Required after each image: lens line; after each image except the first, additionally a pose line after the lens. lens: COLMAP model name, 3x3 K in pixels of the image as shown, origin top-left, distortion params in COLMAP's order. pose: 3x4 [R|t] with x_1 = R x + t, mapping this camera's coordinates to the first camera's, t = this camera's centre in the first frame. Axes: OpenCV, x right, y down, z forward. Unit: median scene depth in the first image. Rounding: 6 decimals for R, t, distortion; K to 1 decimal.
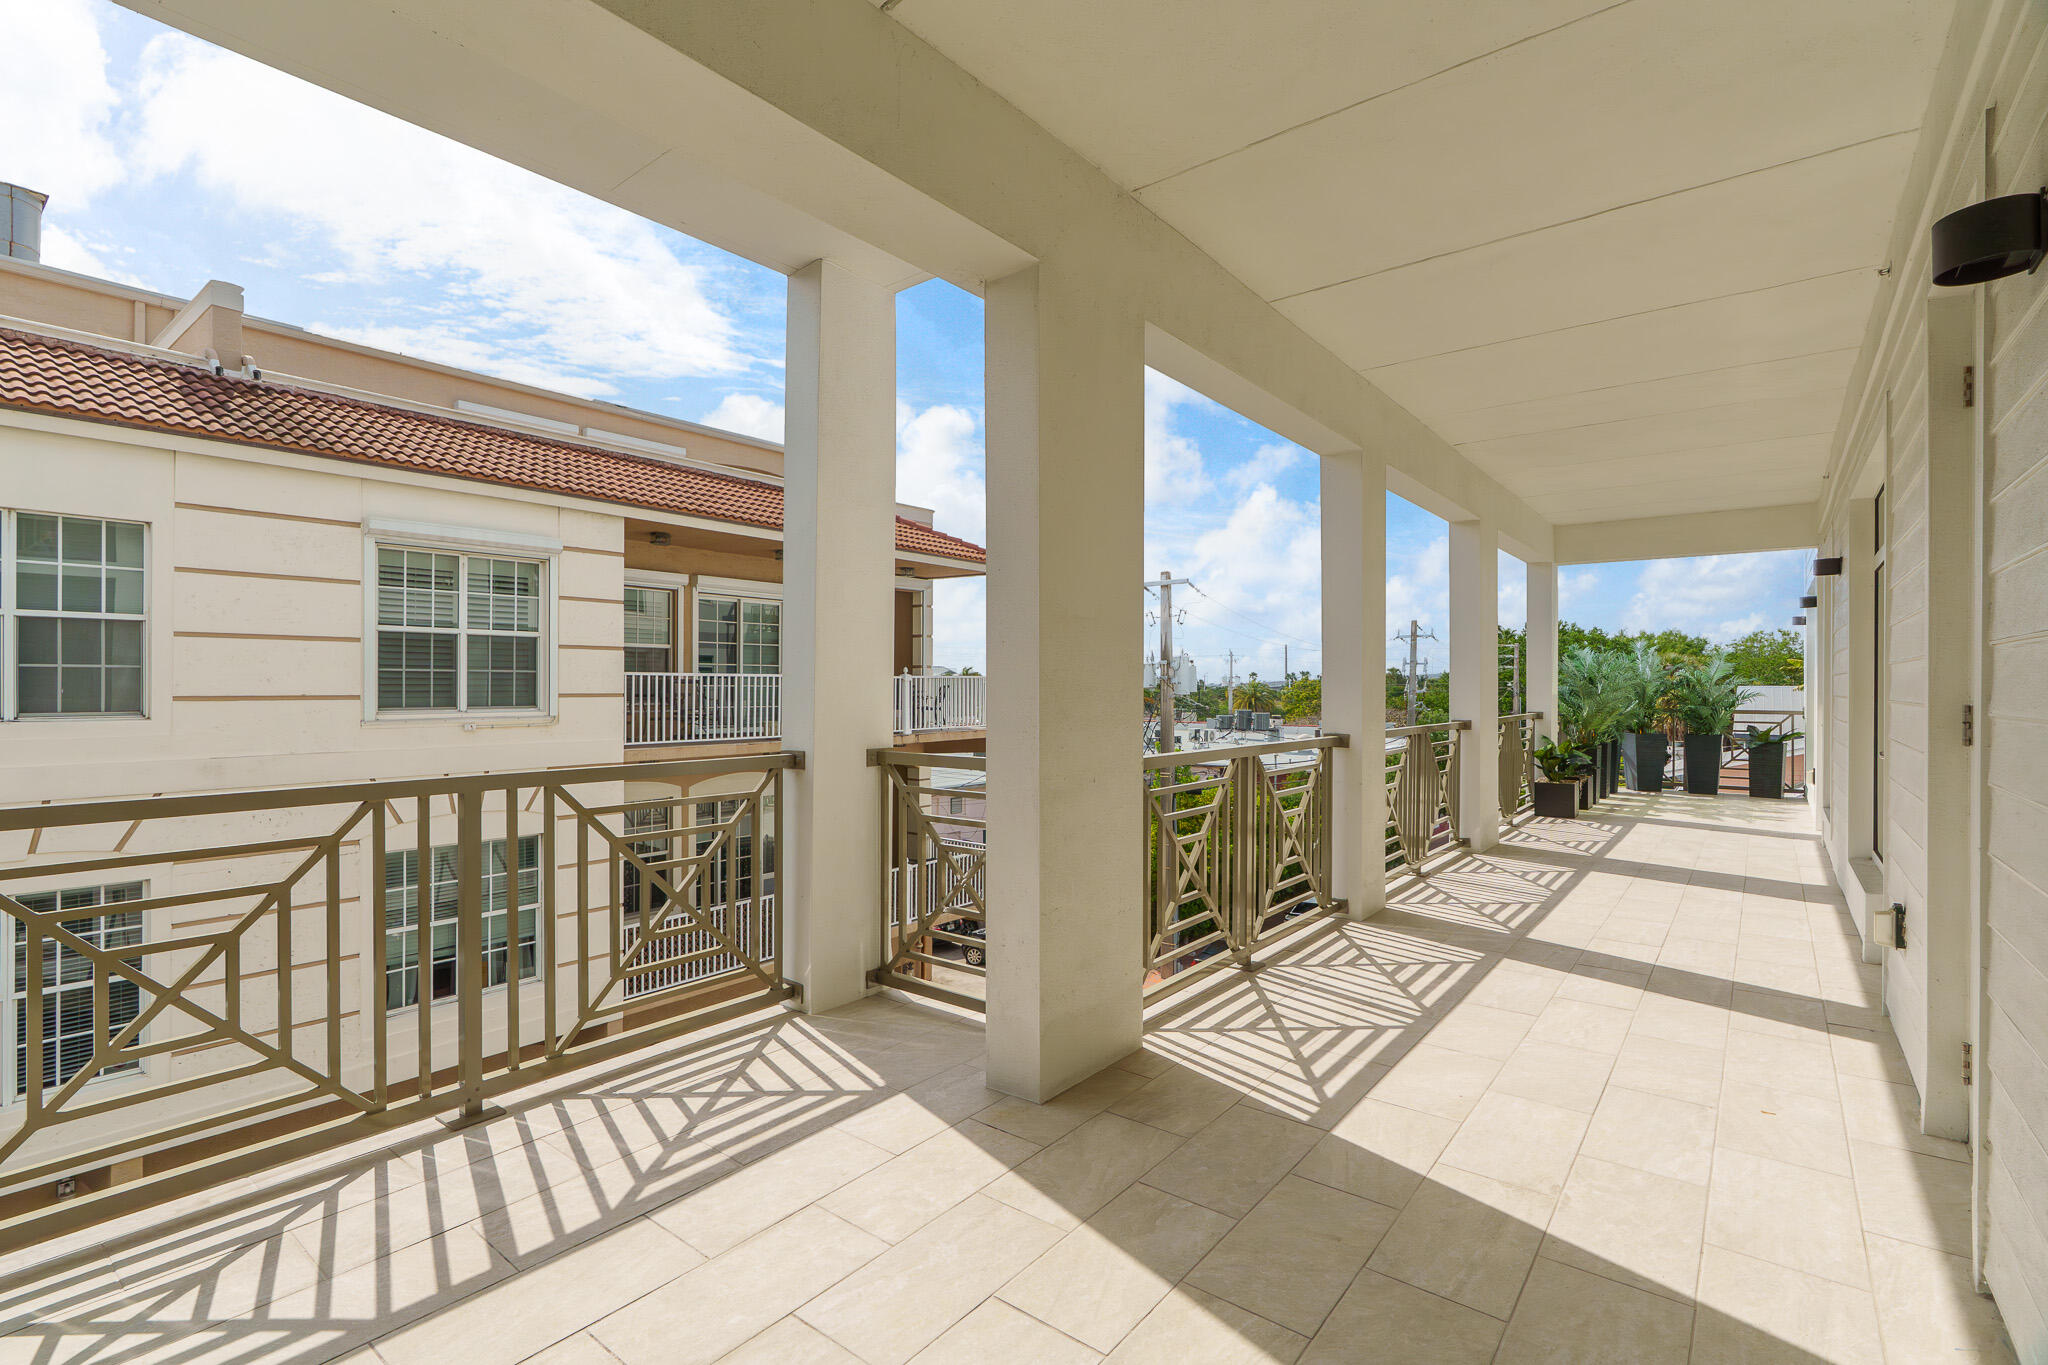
lens RADIAL K [[952.3, 0, 1023.0], [0, 952.3, 688.3], [0, 0, 1]] dist [-0.008425, 0.004451]
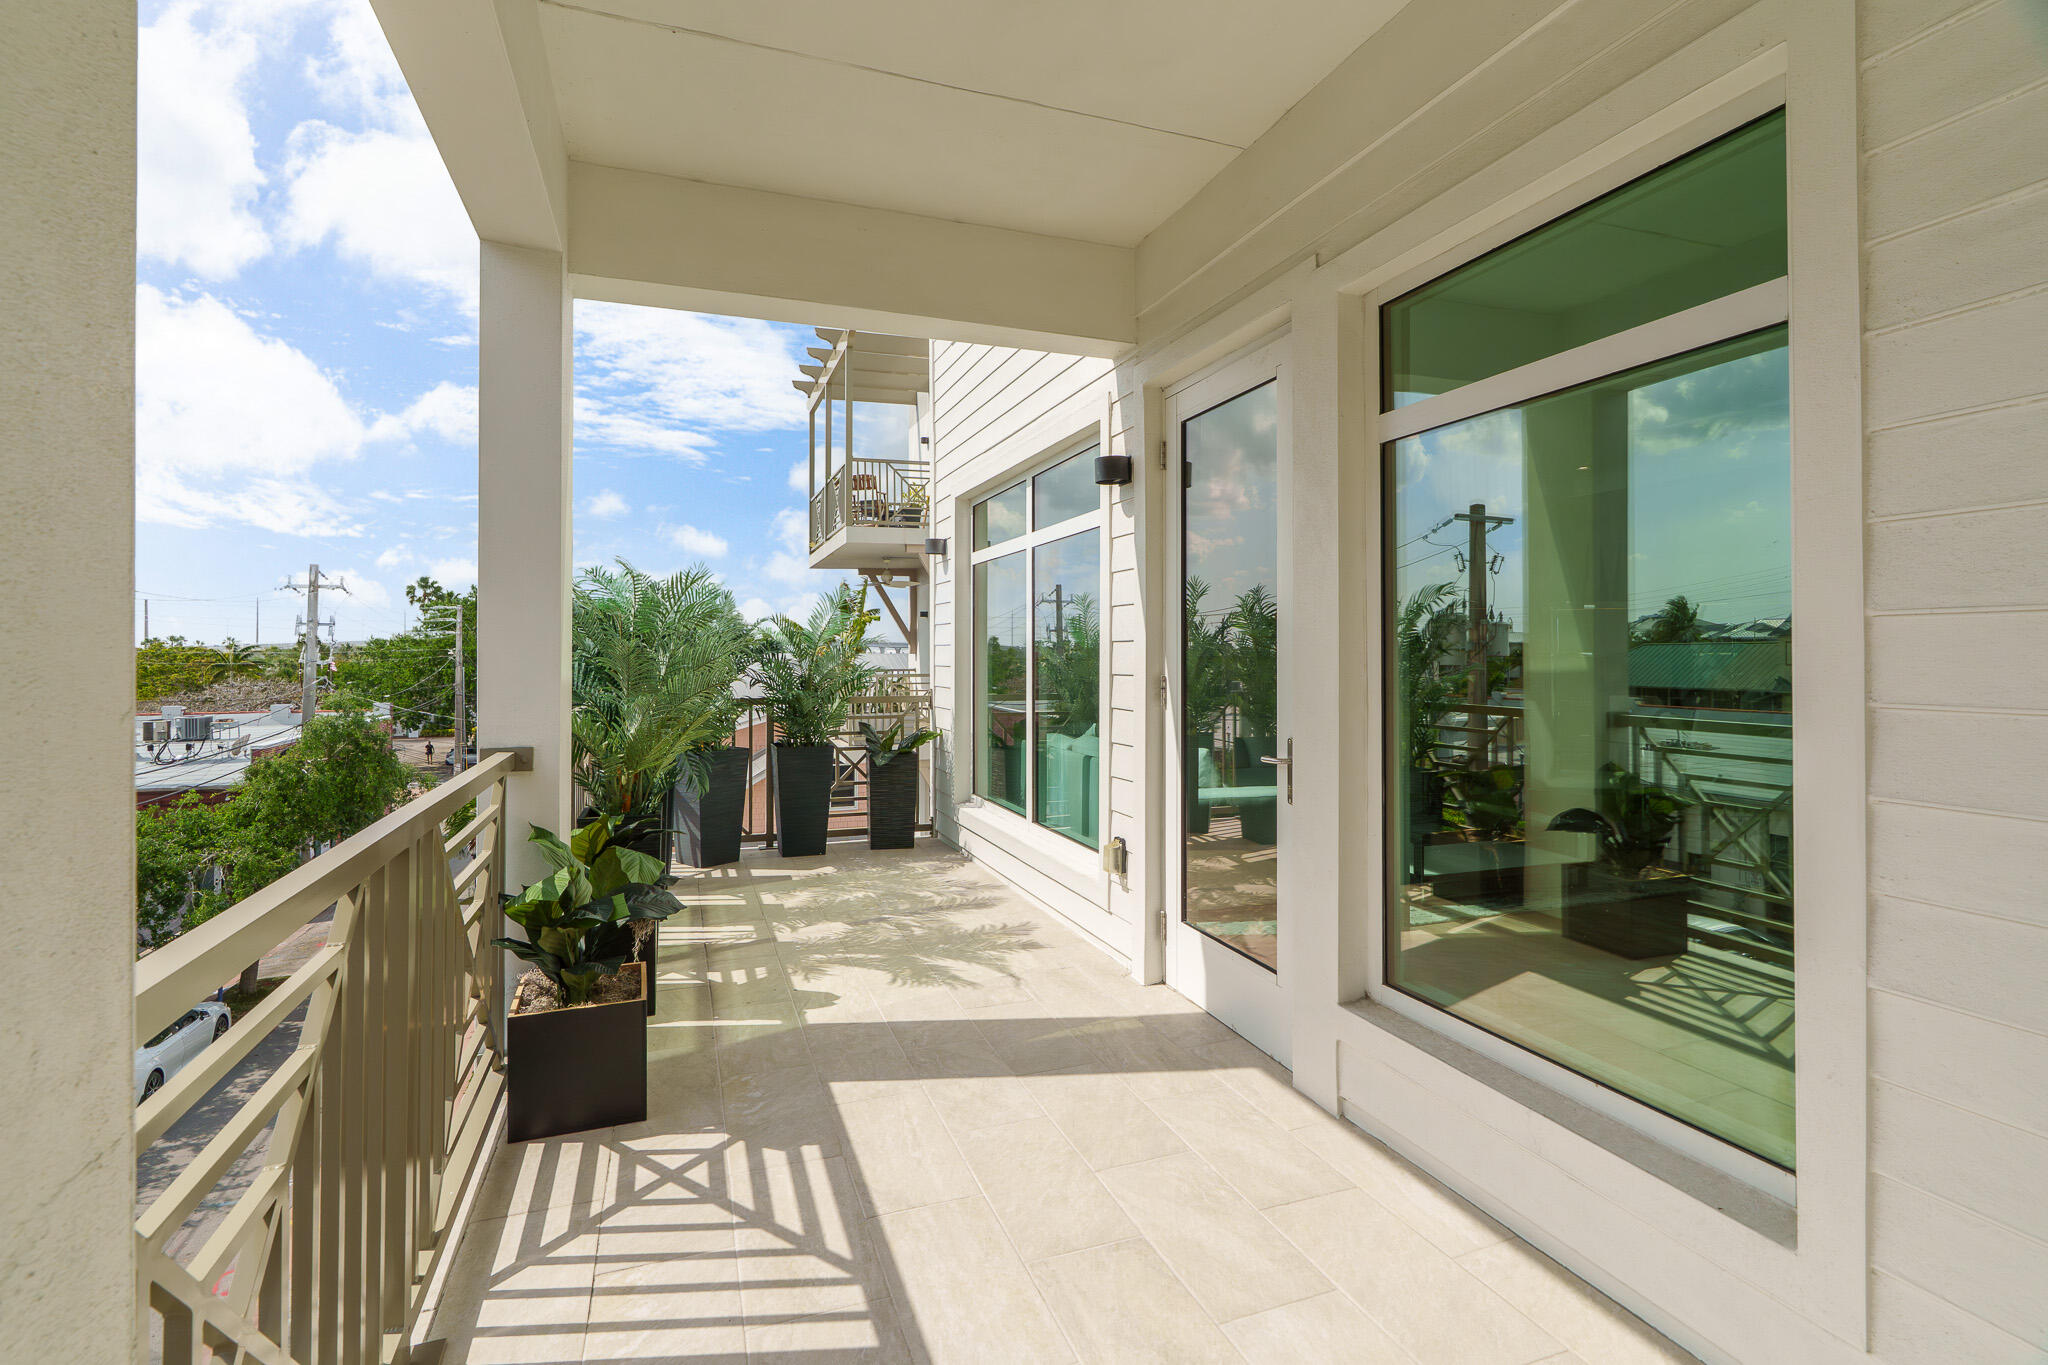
lens RADIAL K [[952.3, 0, 1034.6], [0, 952.3, 639.9], [0, 0, 1]] dist [-0.008425, 0.004451]
pose [[0.521132, 0.010998, 0.853406, 0.381538], [0.003663, 0.999879, -0.015122, -0.003915], [-0.853469, 0.011006, 0.521028, 0.724056]]
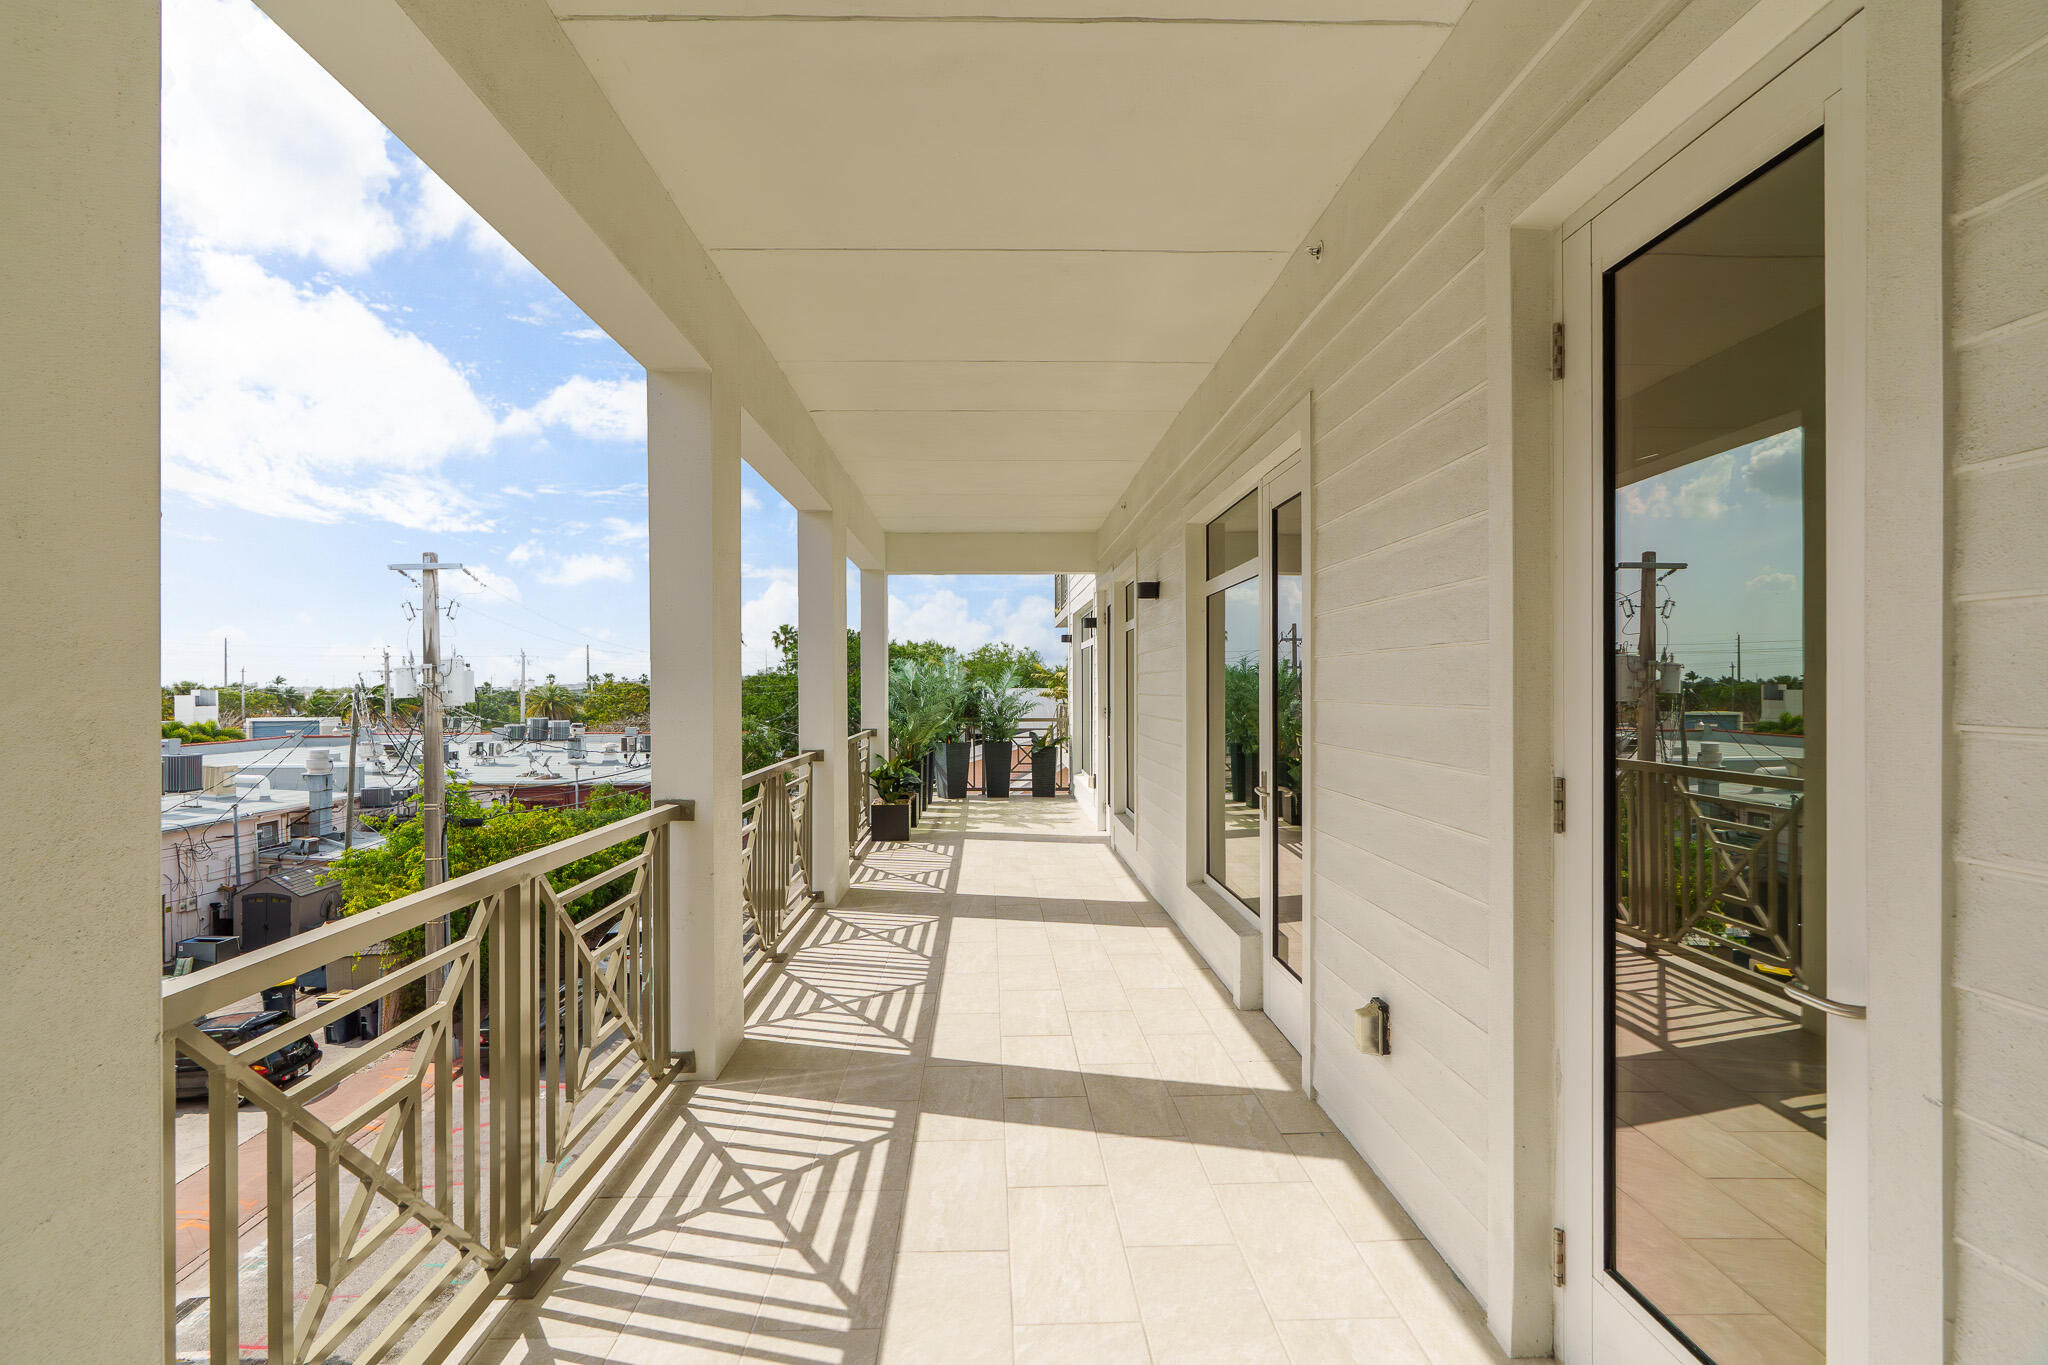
lens RADIAL K [[952.3, 0, 1005.8], [0, 952.3, 691.8], [0, 0, 1]] dist [-0.008425, 0.004451]
pose [[0.775347, -0.005919, 0.631508, 0.050758], [0.004708, 0.999982, 0.003593, -0.014915], [-0.631518, 0.000187, 0.775361, 0.189961]]
